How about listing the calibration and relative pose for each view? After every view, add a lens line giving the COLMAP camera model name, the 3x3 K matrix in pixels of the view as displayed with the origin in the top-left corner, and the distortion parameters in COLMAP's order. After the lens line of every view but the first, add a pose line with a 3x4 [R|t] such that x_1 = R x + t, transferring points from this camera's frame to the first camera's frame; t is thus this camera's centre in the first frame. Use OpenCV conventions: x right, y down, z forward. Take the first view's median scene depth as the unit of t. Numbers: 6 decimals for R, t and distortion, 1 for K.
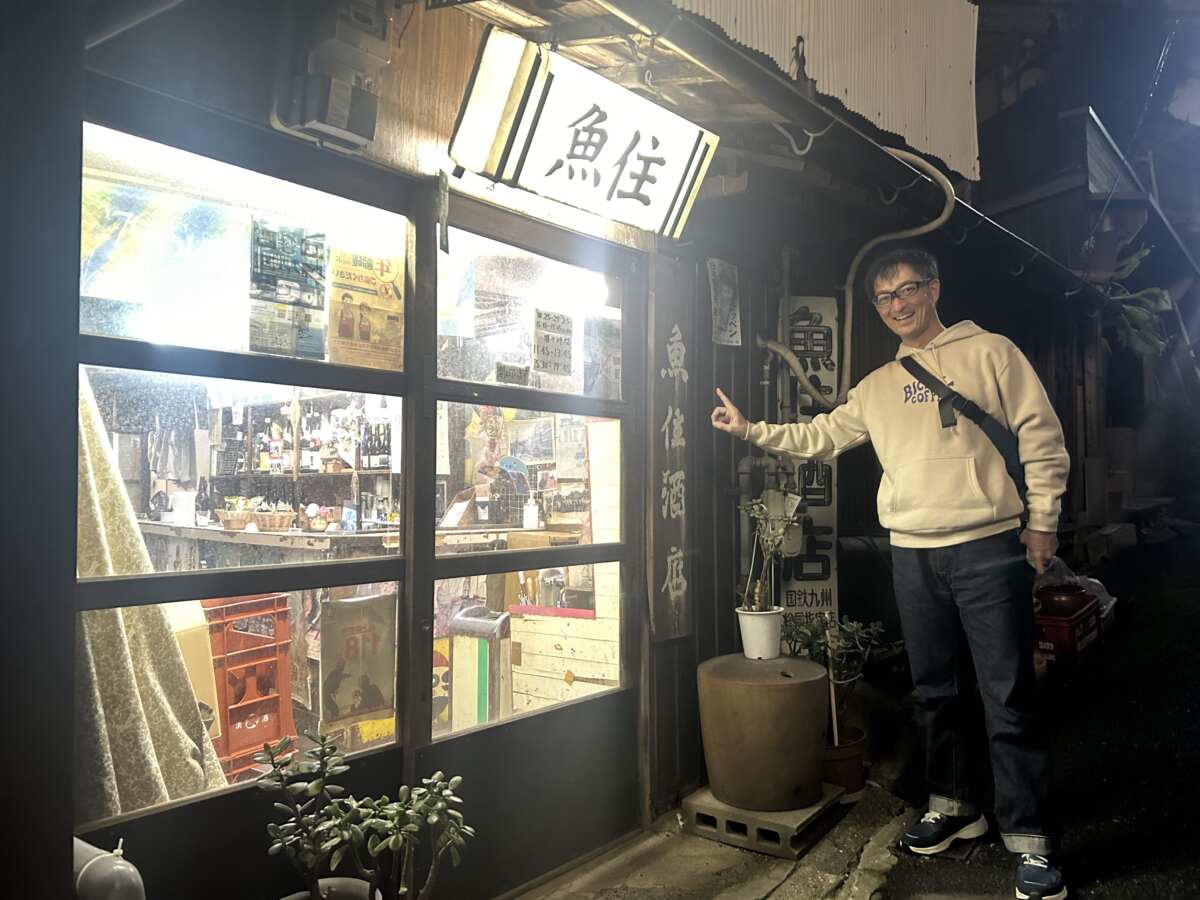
lens RADIAL K [[910.5, 0, 601.9], [0, 910.5, 450.8], [0, 0, 1]] dist [0.049000, -0.003144]
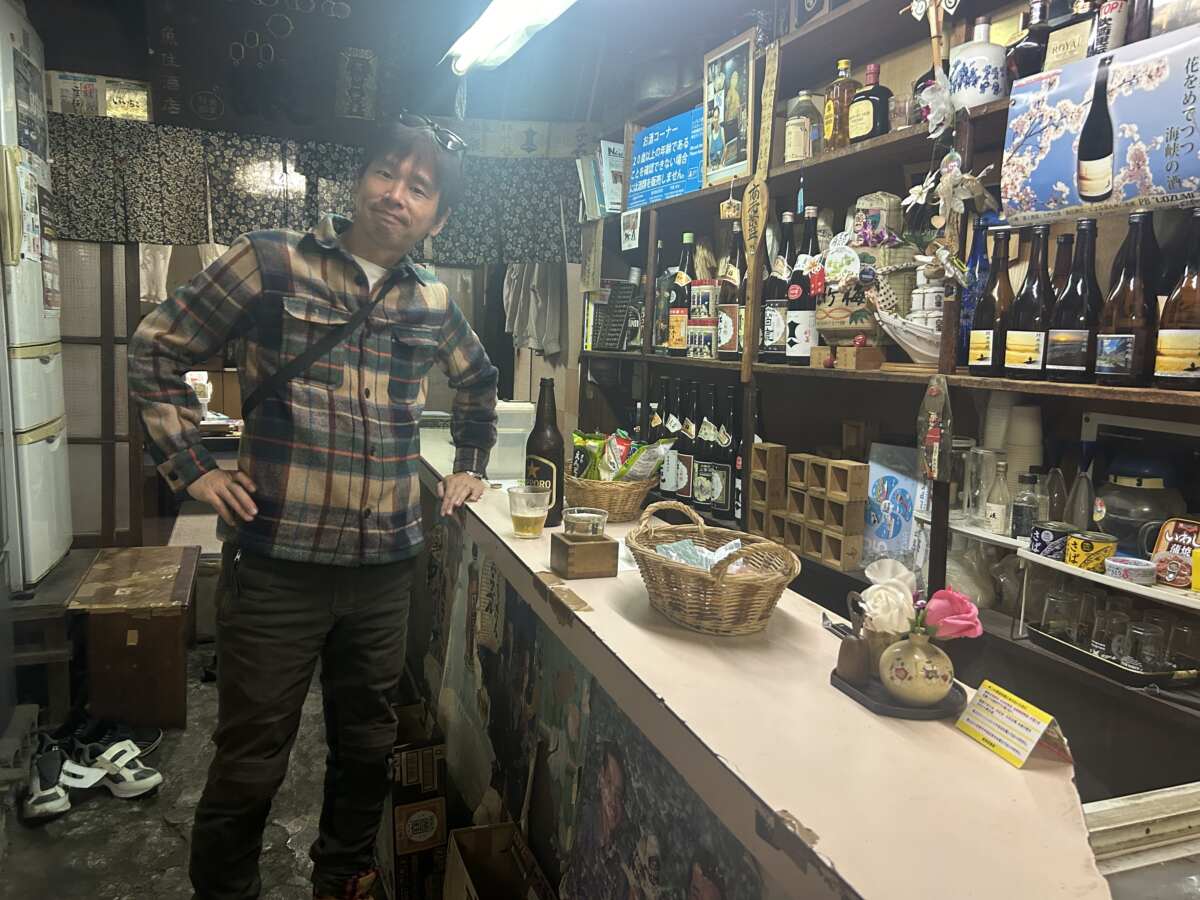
lens RADIAL K [[910.5, 0, 602.0], [0, 910.5, 449.1], [0, 0, 1]] dist [0.049000, -0.003144]
pose [[0.909741, 0.090810, -0.405123, -0.193643], [-0.028151, 0.987033, 0.158032, -0.000045], [0.414221, -0.132363, 0.900501, 0.515841]]
